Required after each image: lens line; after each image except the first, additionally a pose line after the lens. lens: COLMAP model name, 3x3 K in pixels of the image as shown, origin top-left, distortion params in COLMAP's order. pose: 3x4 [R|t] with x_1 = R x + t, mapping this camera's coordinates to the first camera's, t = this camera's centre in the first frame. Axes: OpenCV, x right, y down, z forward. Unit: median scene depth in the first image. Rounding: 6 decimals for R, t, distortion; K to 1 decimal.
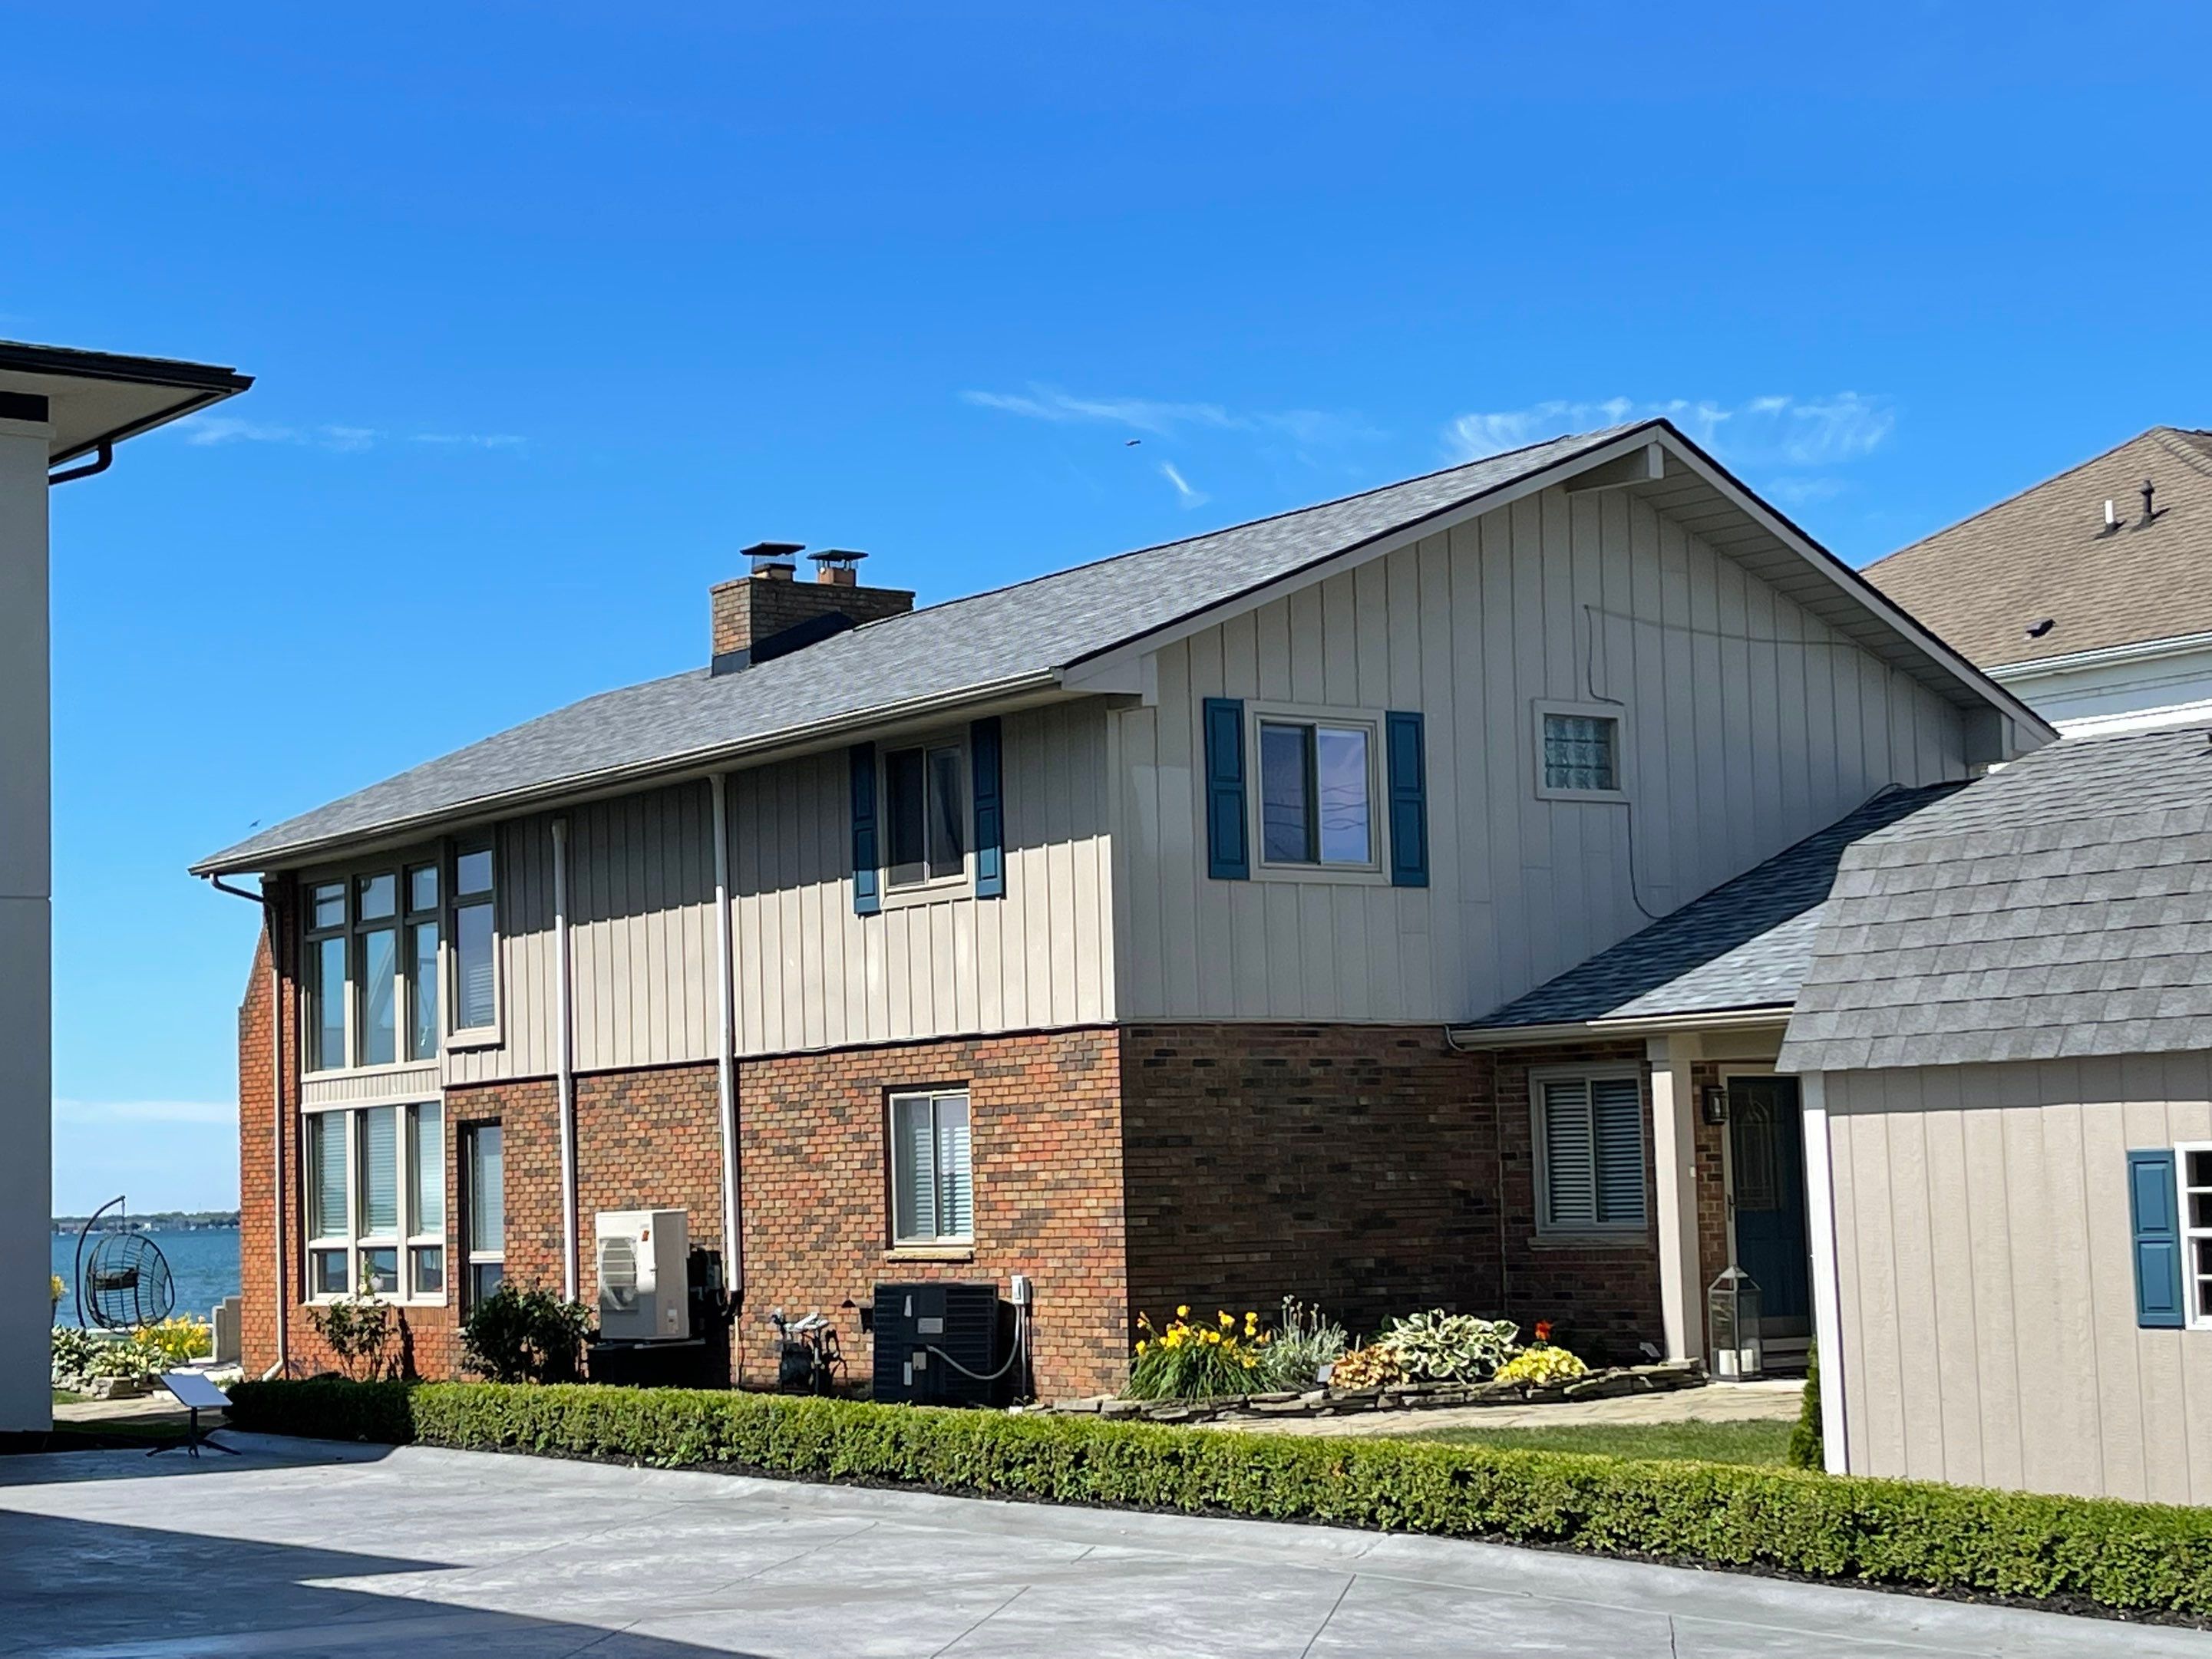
lens RADIAL K [[3944.9, 0, 1105.5], [0, 3944.9, 825.5], [0, 0, 1]] dist [0.234355, -1.233124]
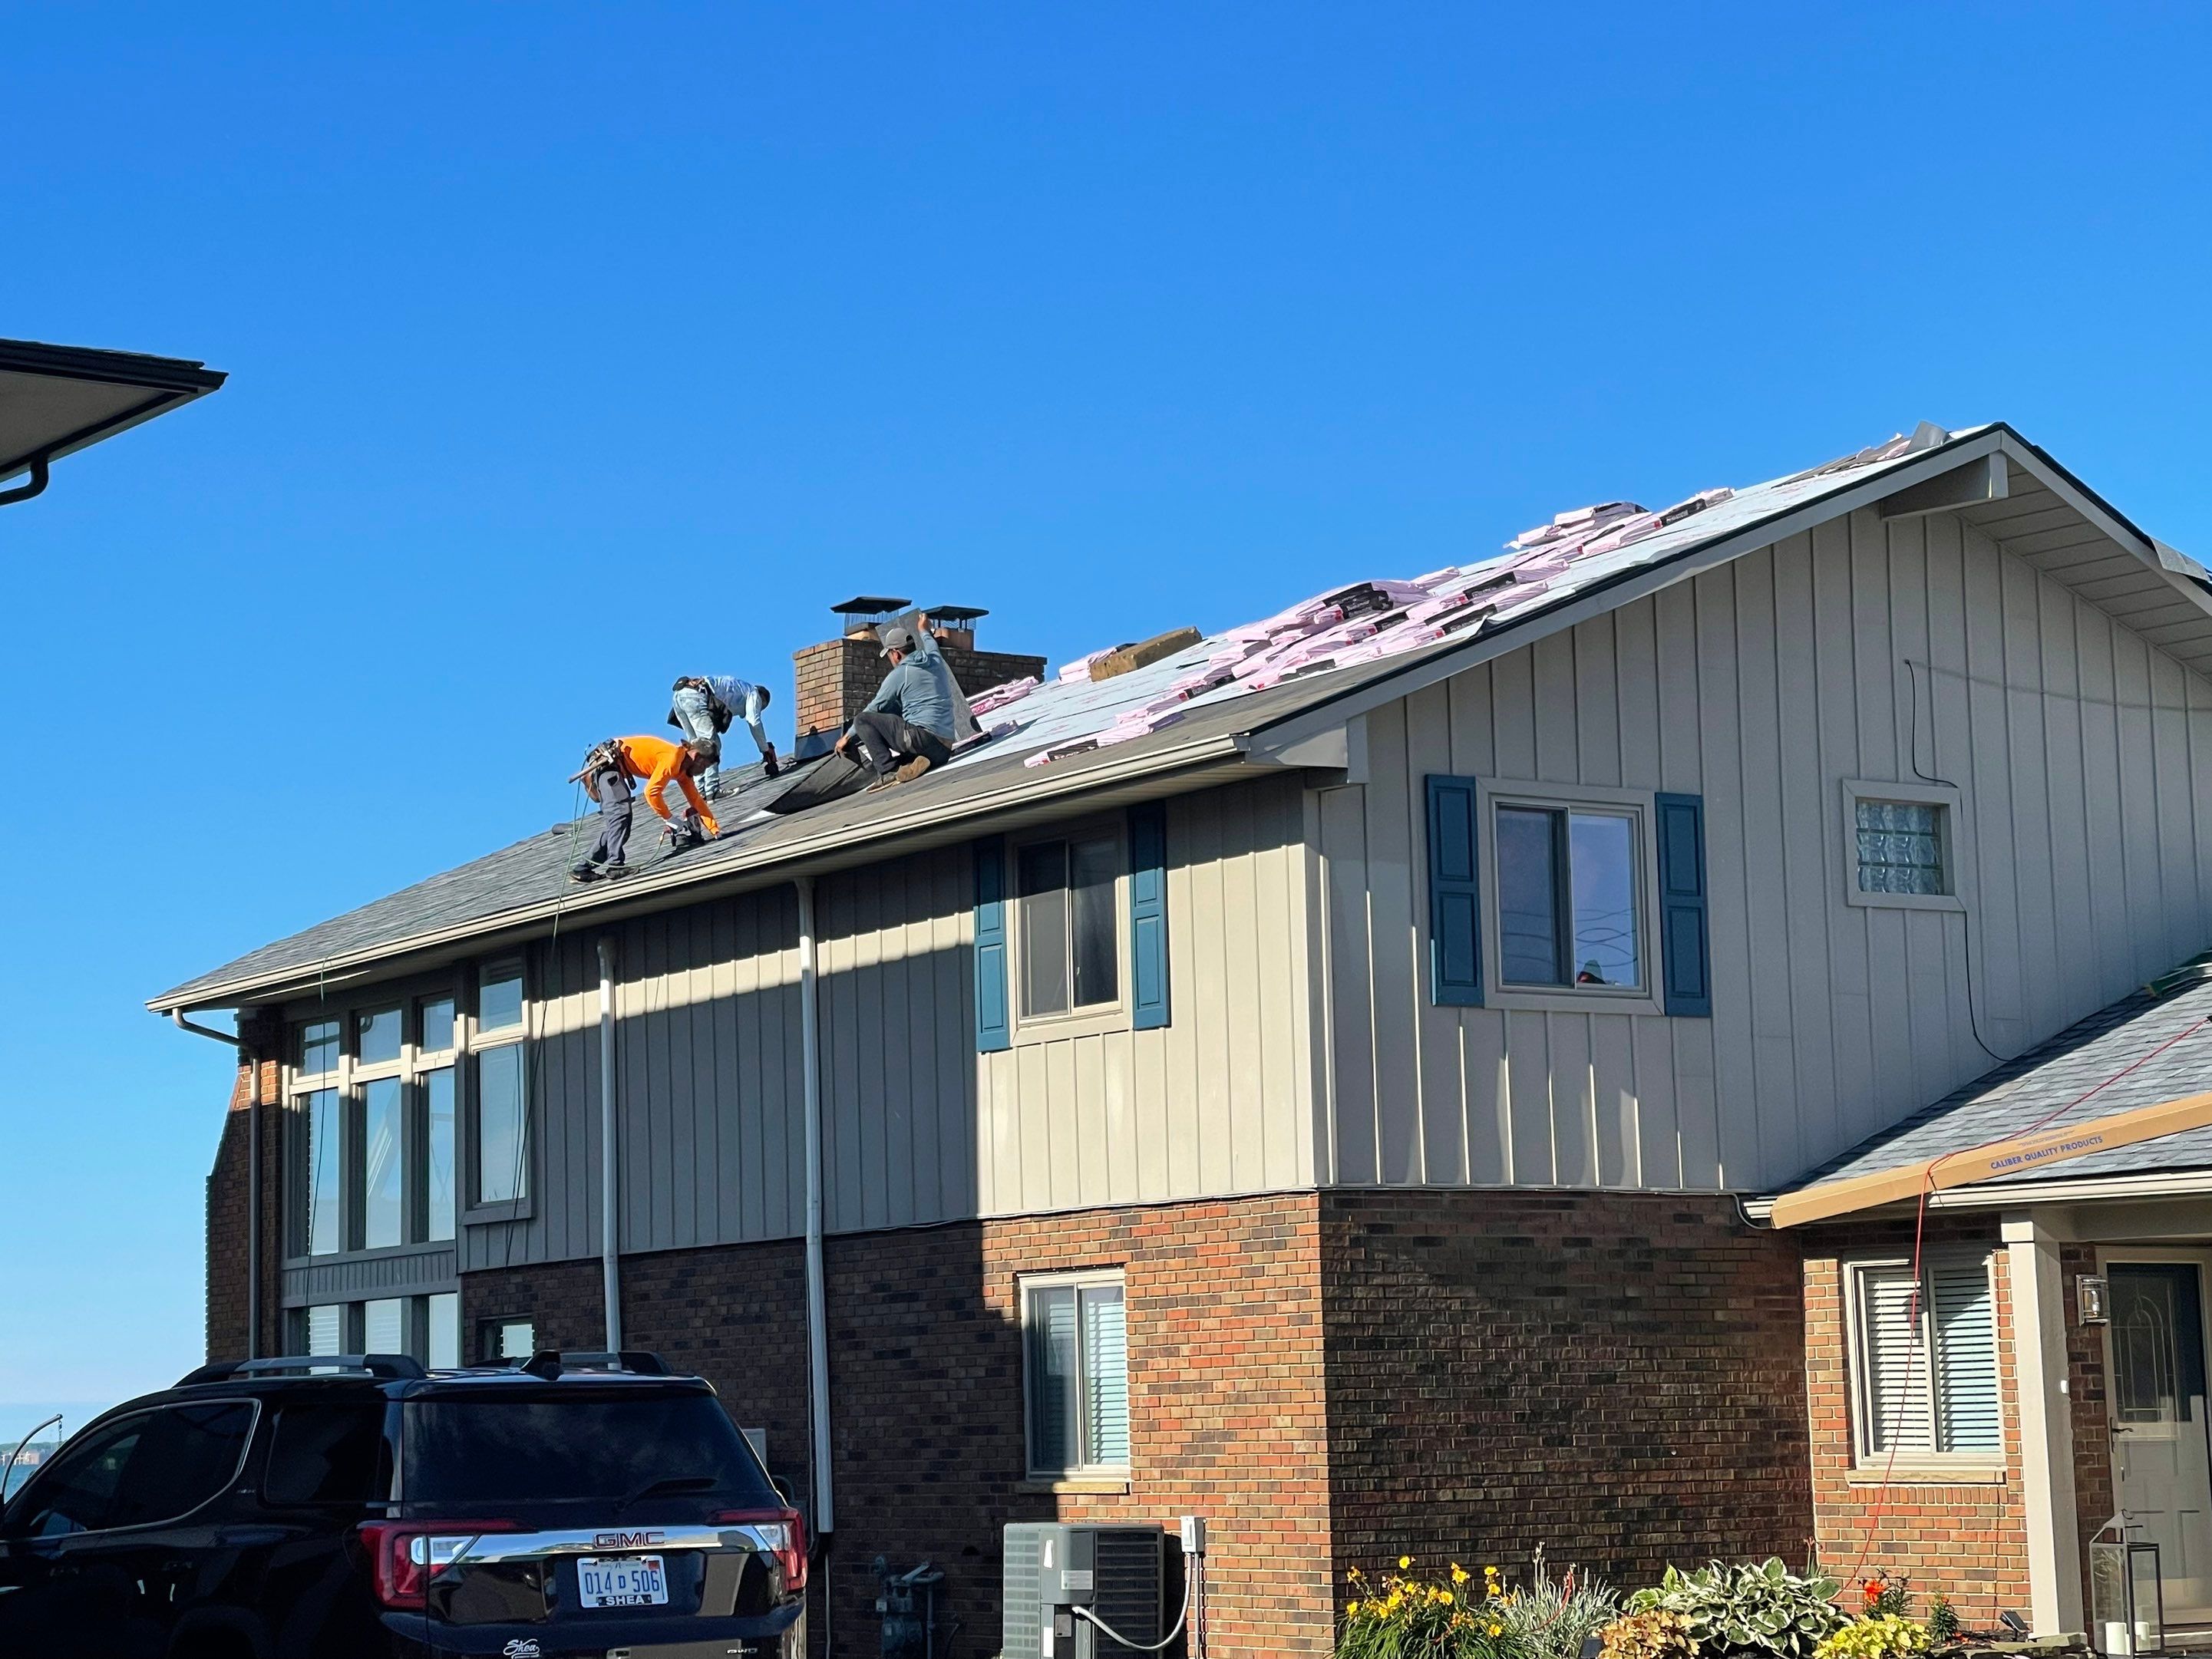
lens RADIAL K [[4644.9, 0, 1097.8], [0, 4644.9, 786.9], [0, 0, 1]] dist [0.229367, 0.471823]
pose [[0.999535, -0.001549, -0.030465, -0.011640], [0.000297, 0.999157, -0.041057, 0.008008], [0.030503, 0.041029, 0.998692, 0.072038]]
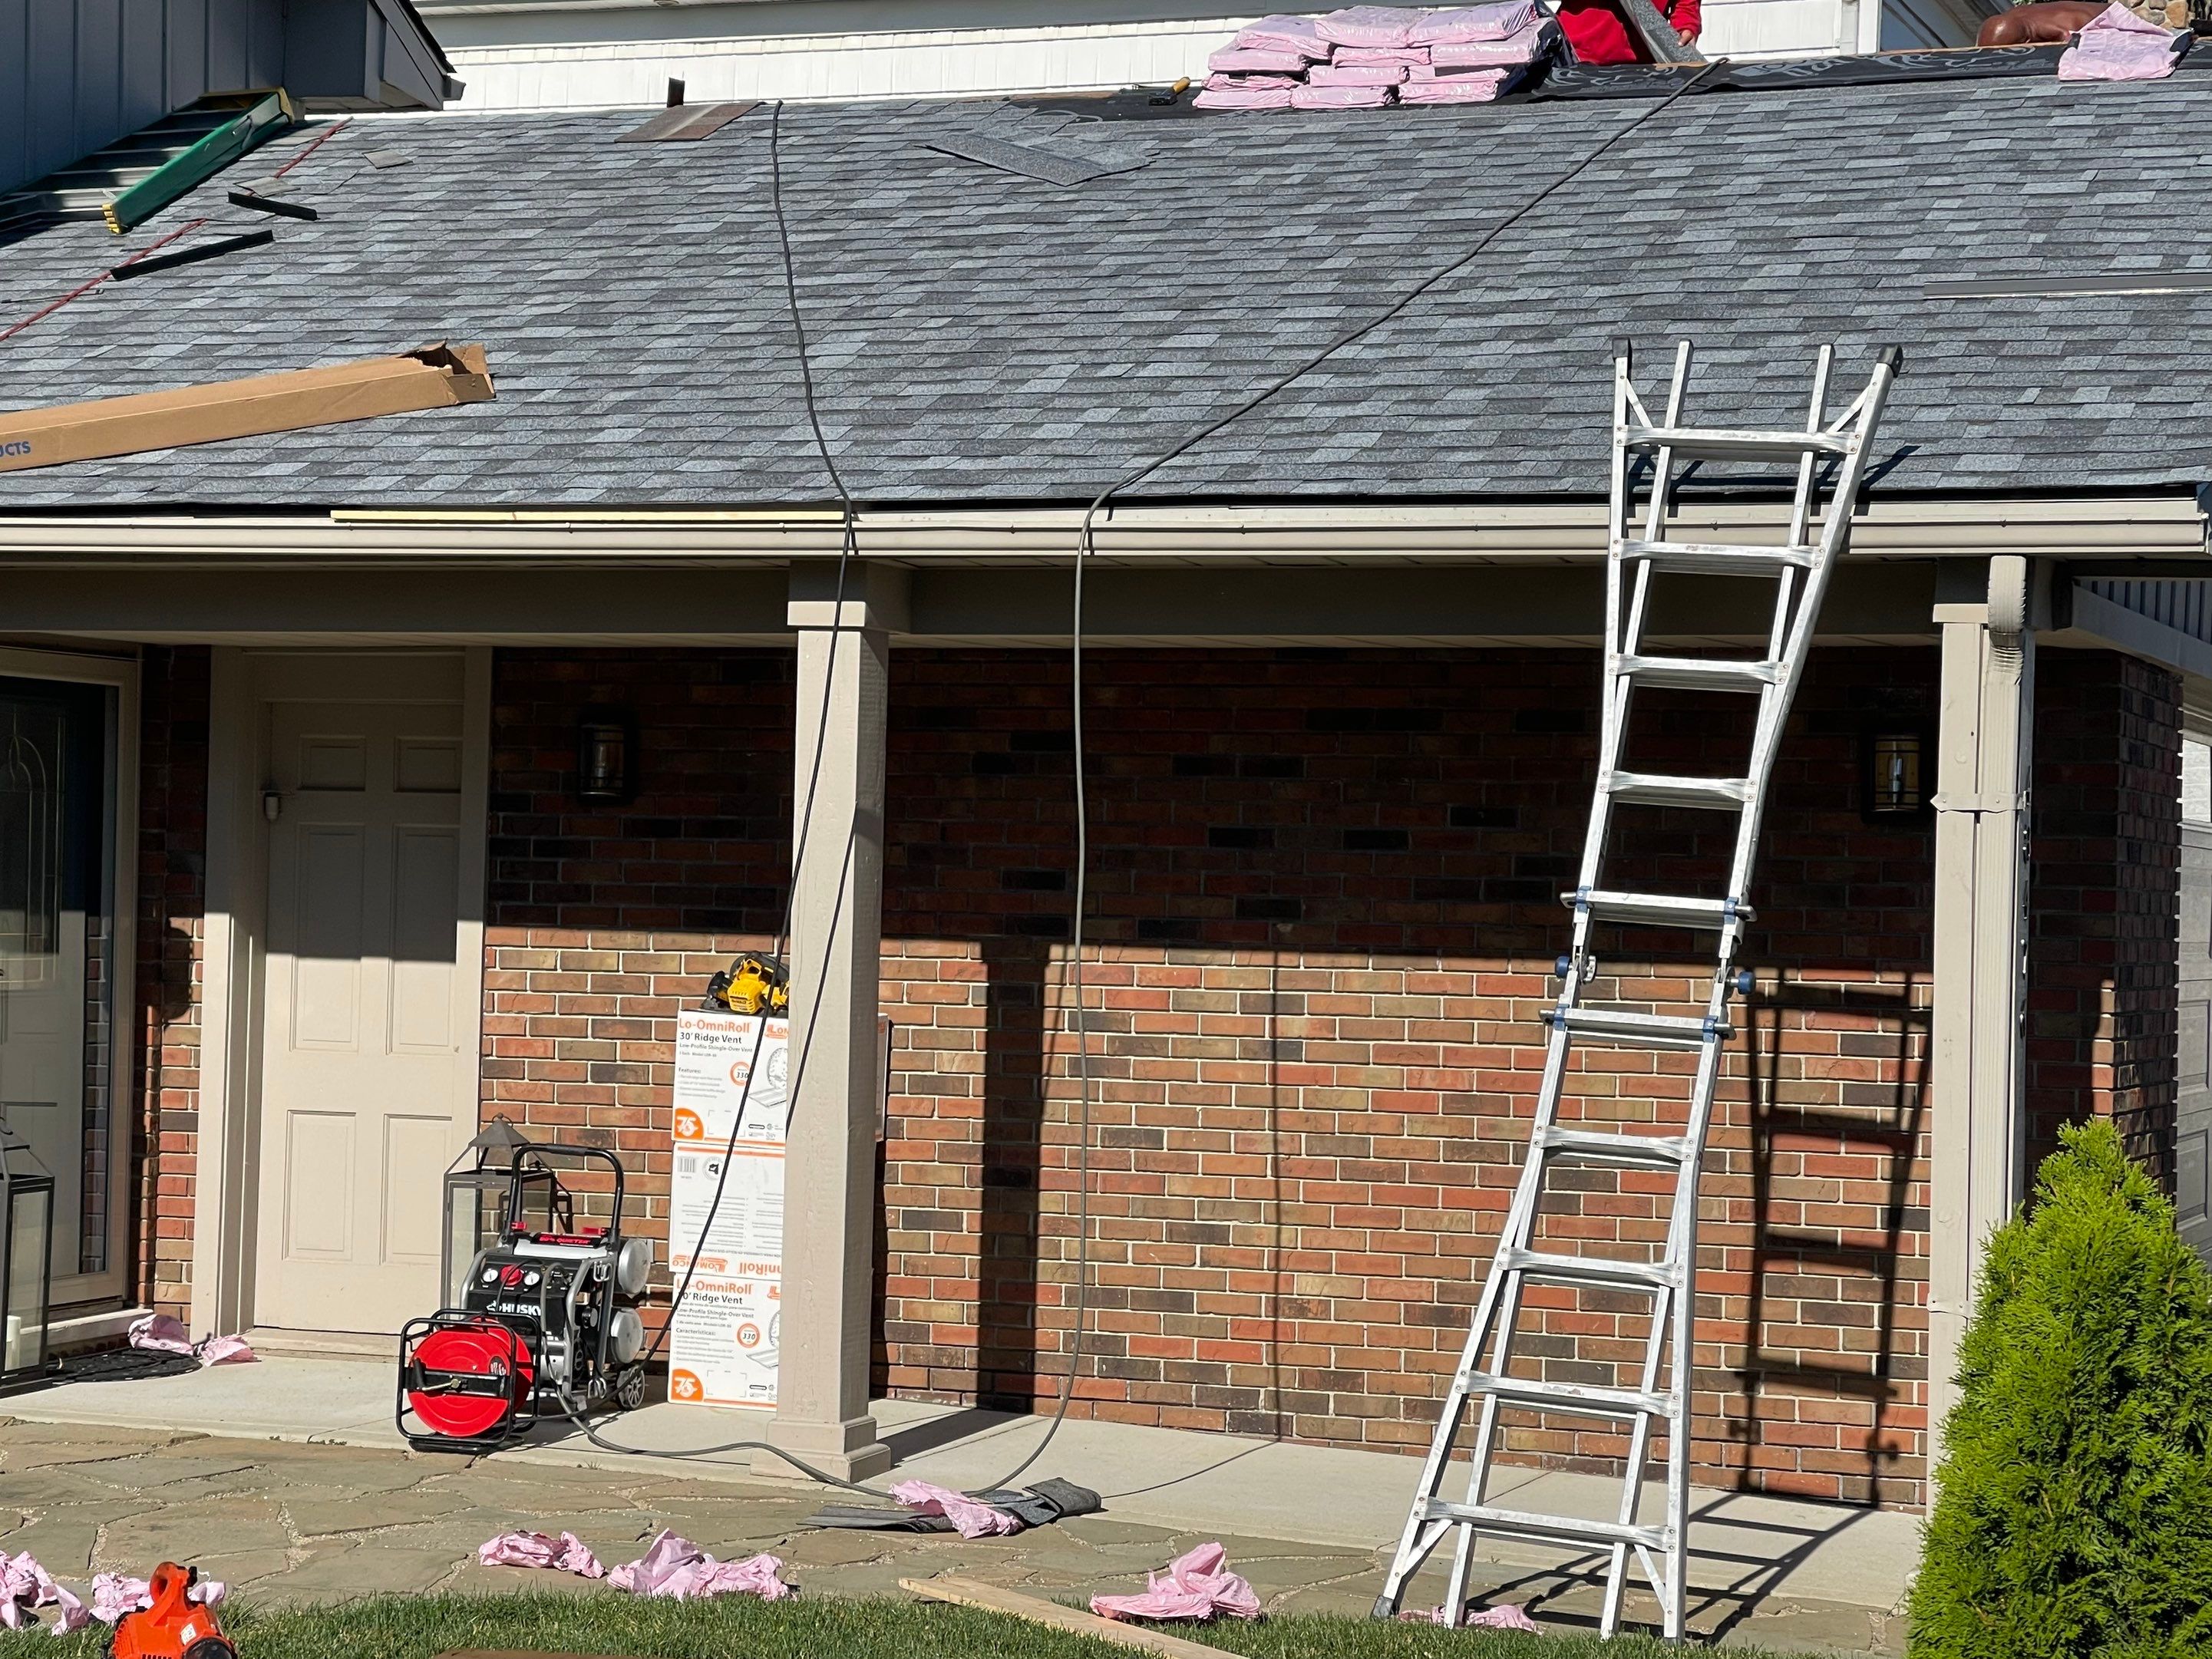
lens RADIAL K [[4332.5, 0, 1156.7], [0, 4332.5, 834.0], [0, 0, 1]] dist [0.113748, 0.131731]
pose [[0.814799, 0.051624, 0.577441, -0.010772], [-0.098879, 0.993808, 0.050676, 0.043305], [-0.571250, -0.098388, 0.814858, 0.536164]]
